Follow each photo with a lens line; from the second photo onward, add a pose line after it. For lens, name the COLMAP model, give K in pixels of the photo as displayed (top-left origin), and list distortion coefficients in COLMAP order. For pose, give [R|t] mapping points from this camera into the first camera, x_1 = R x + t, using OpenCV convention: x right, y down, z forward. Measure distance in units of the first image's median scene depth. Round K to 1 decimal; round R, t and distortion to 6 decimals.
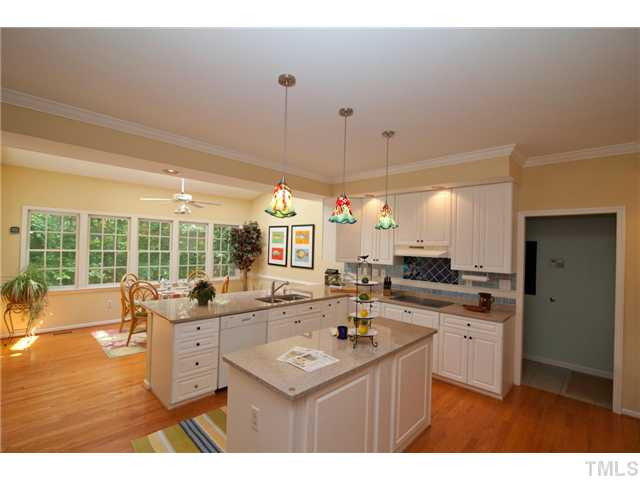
lens RADIAL K [[296.9, 0, 320.9], [0, 296.9, 243.2], [0, 0, 1]] dist [-0.006370, -0.000577]
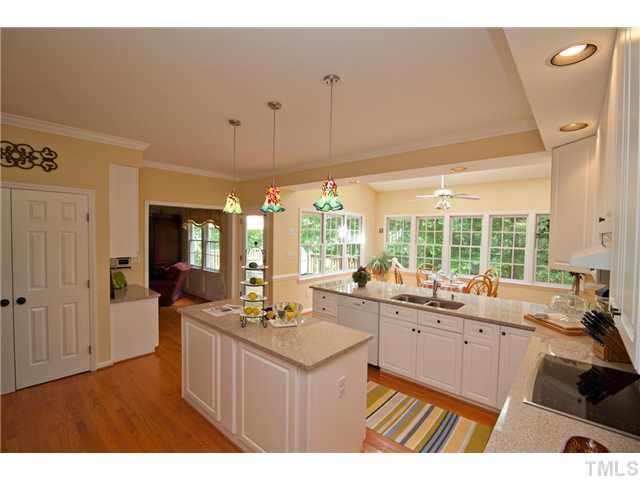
lens RADIAL K [[296.9, 0, 319.4], [0, 296.9, 244.0], [0, 0, 1]] dist [-0.006370, -0.000577]
pose [[0.072892, 0.008947, -0.997300, 0.517422], [-0.006062, 0.999945, 0.008528, 0.015794], [0.997321, 0.005424, 0.072943, 0.481844]]
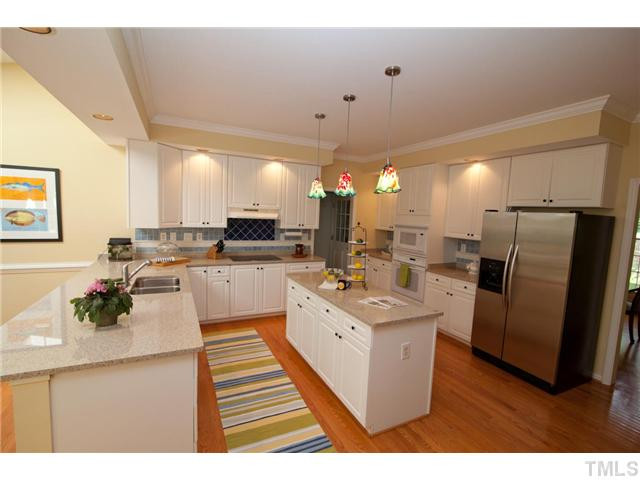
lens RADIAL K [[296.9, 0, 321.4], [0, 296.9, 242.4], [0, 0, 1]] dist [-0.006370, -0.000577]
pose [[0.330583, -0.106930, 0.937700, -0.635718], [-0.038571, 0.991200, 0.126628, -0.016694], [-0.942988, -0.078029, 0.323550, 0.401344]]
